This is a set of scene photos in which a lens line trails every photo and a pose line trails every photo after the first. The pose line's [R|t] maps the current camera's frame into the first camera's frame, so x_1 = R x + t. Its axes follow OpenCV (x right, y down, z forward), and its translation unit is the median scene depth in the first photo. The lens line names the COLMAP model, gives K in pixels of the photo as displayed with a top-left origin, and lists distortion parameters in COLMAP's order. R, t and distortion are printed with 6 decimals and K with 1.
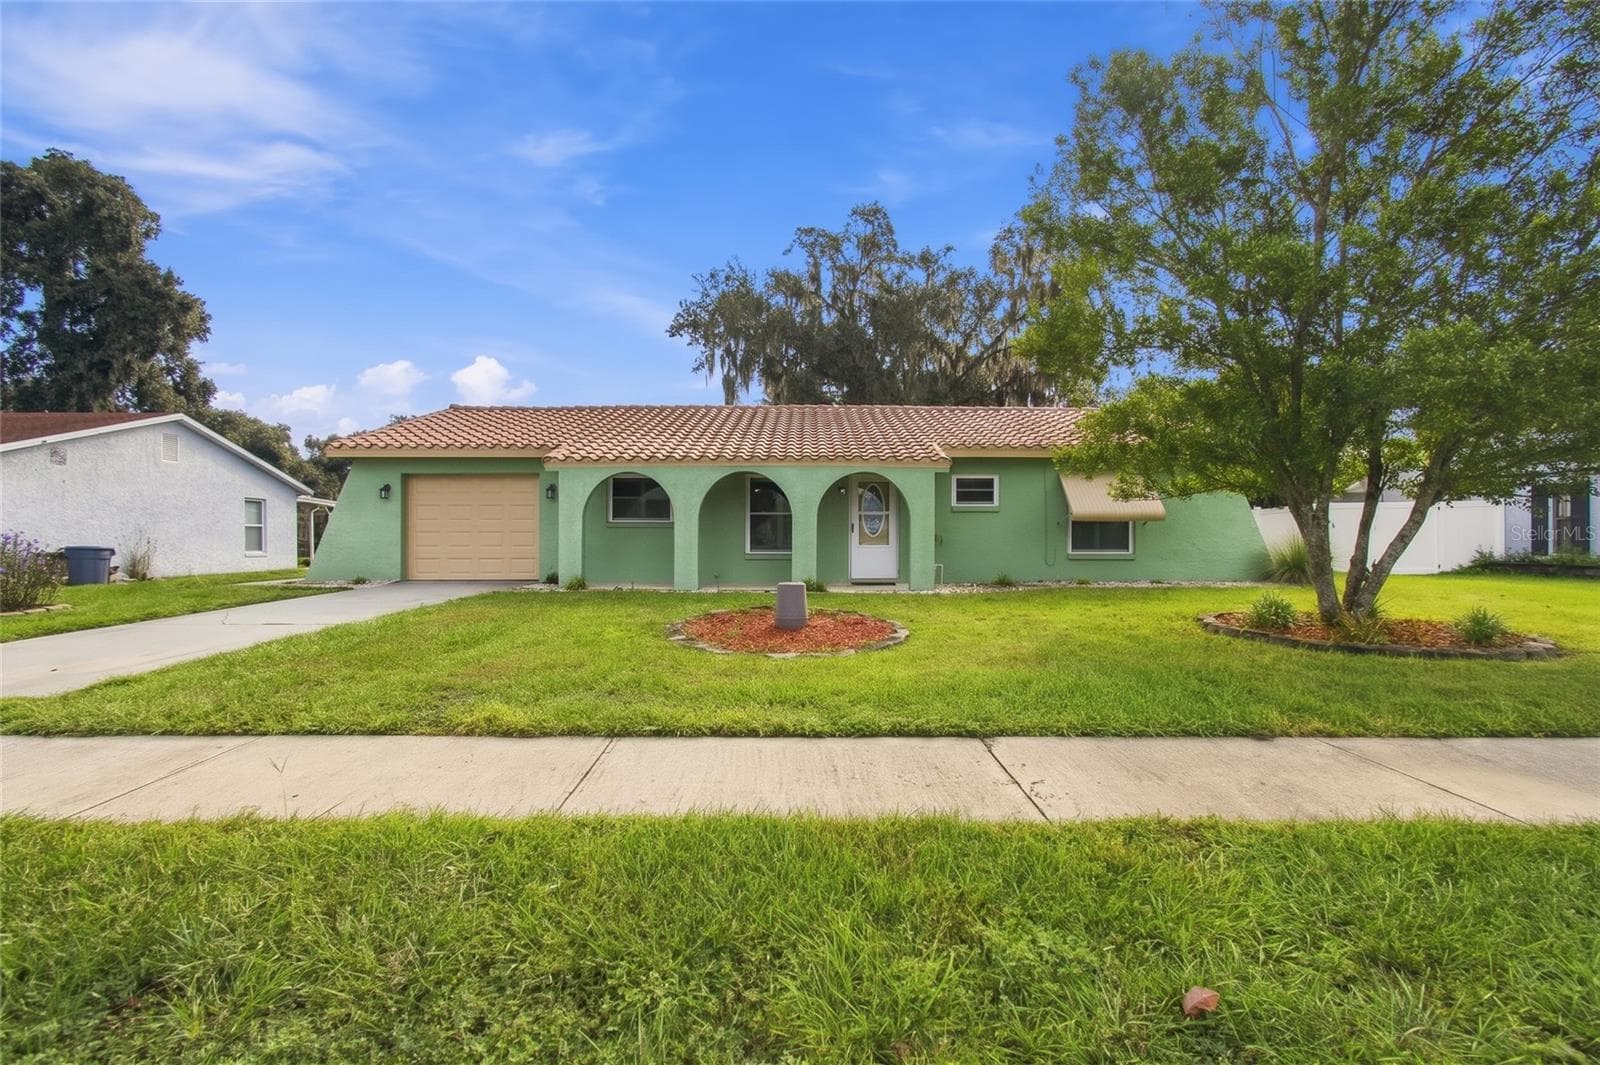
lens RADIAL K [[714.2, 0, 797.3], [0, 714.2, 532.2], [0, 0, 1]] dist [-0.011945, 0.004706]
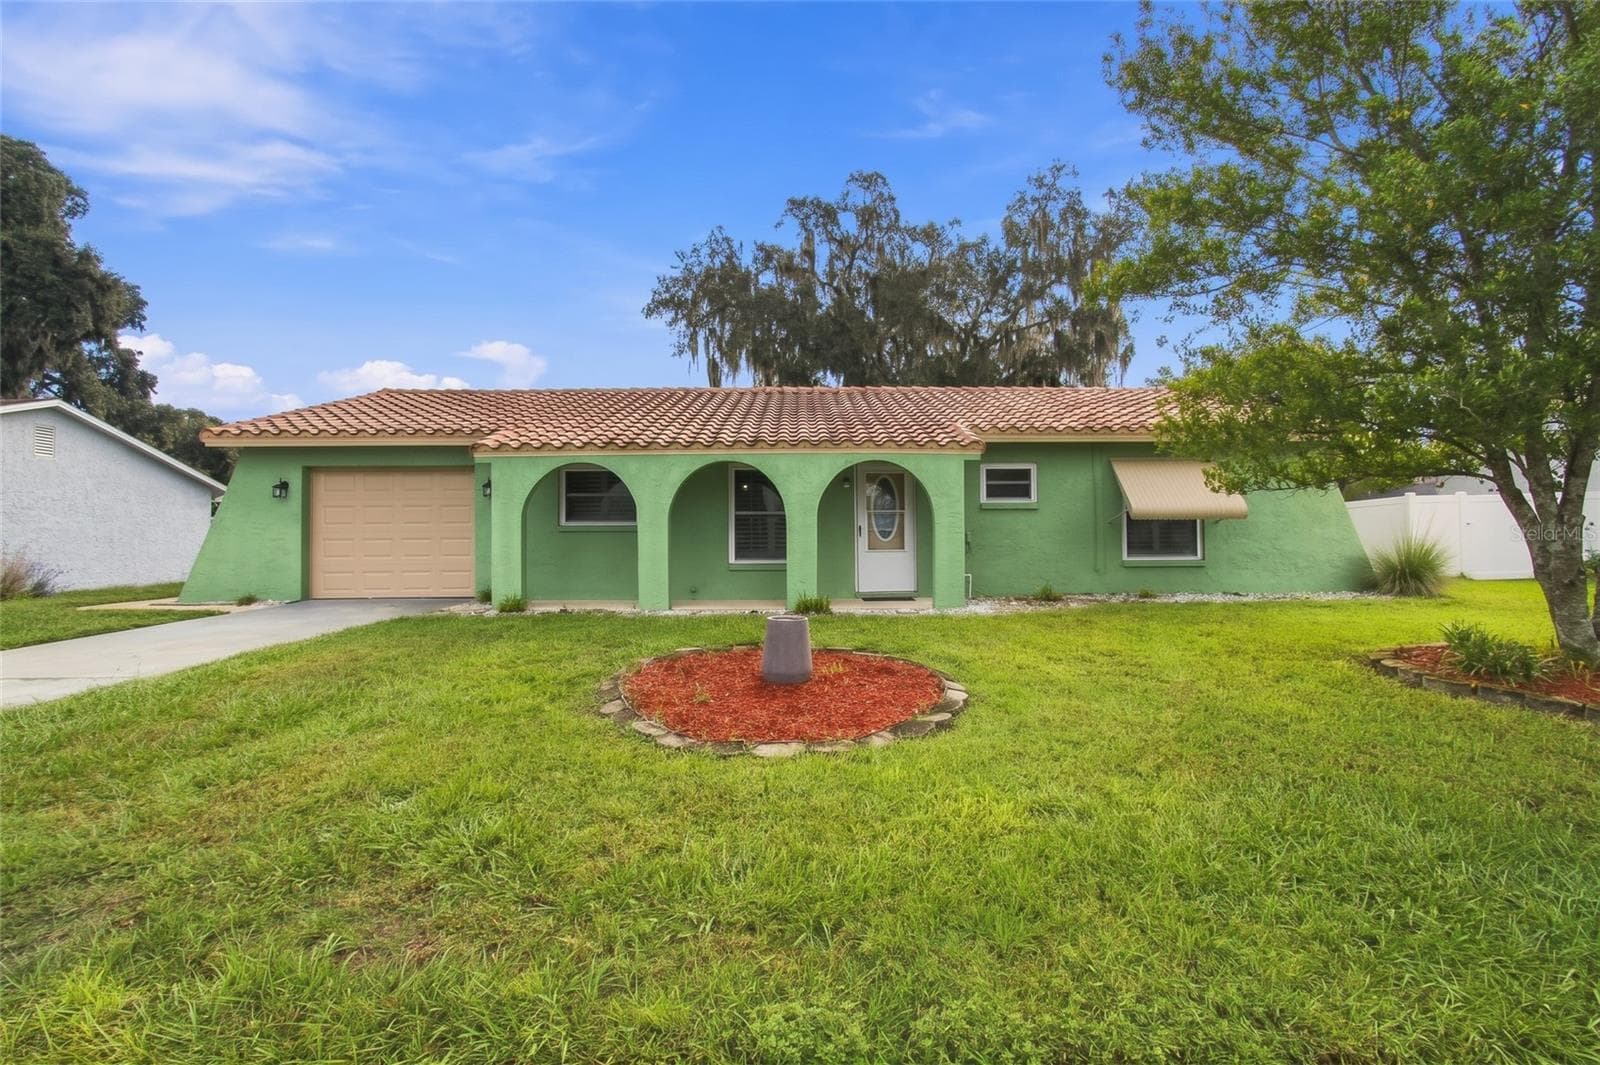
lens RADIAL K [[714.2, 0, 794.2], [0, 714.2, 535.9], [0, 0, 1]] dist [-0.011945, 0.004706]
pose [[0.999956, -0.008015, 0.004964, -0.001449], [0.007981, 0.999945, 0.006865, -0.005071], [-0.005019, -0.006825, 0.999964, 0.153570]]
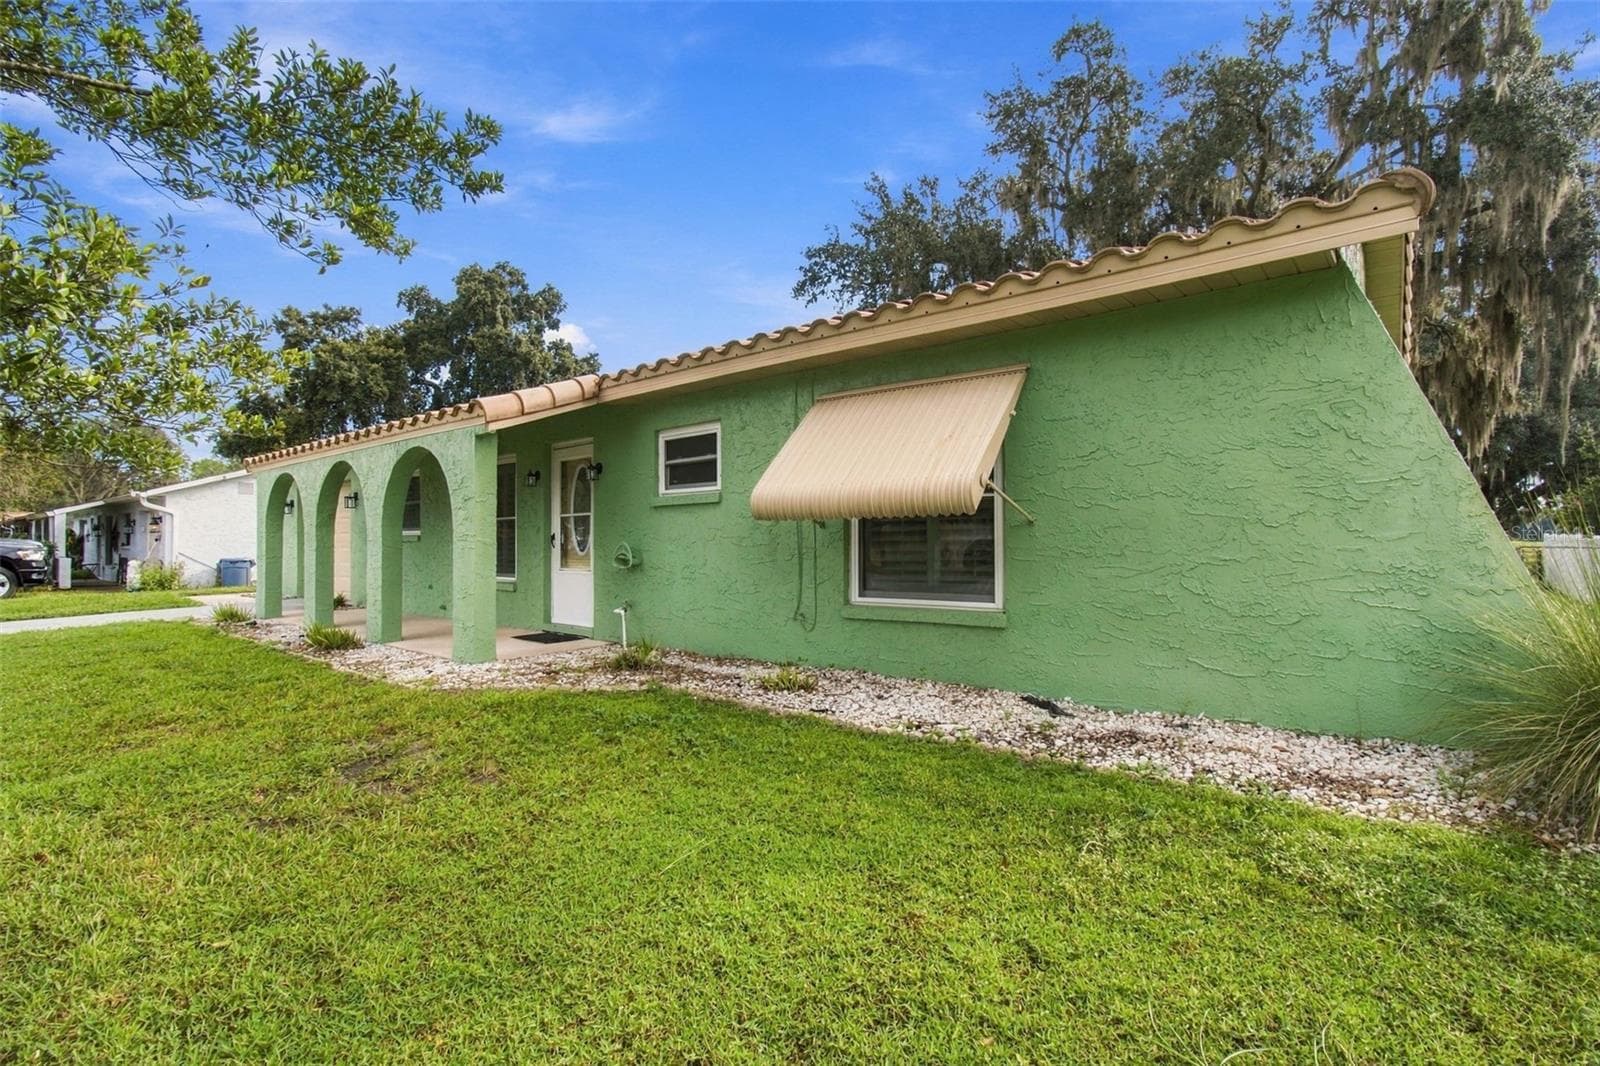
lens RADIAL K [[714.2, 0, 803.3], [0, 714.2, 536.8], [0, 0, 1]] dist [-0.011945, 0.004706]
pose [[0.769690, -0.008841, -0.638357, 0.511293], [0.014511, 0.999888, 0.003649, -0.006757], [0.638253, -0.012072, 0.769732, 0.563090]]
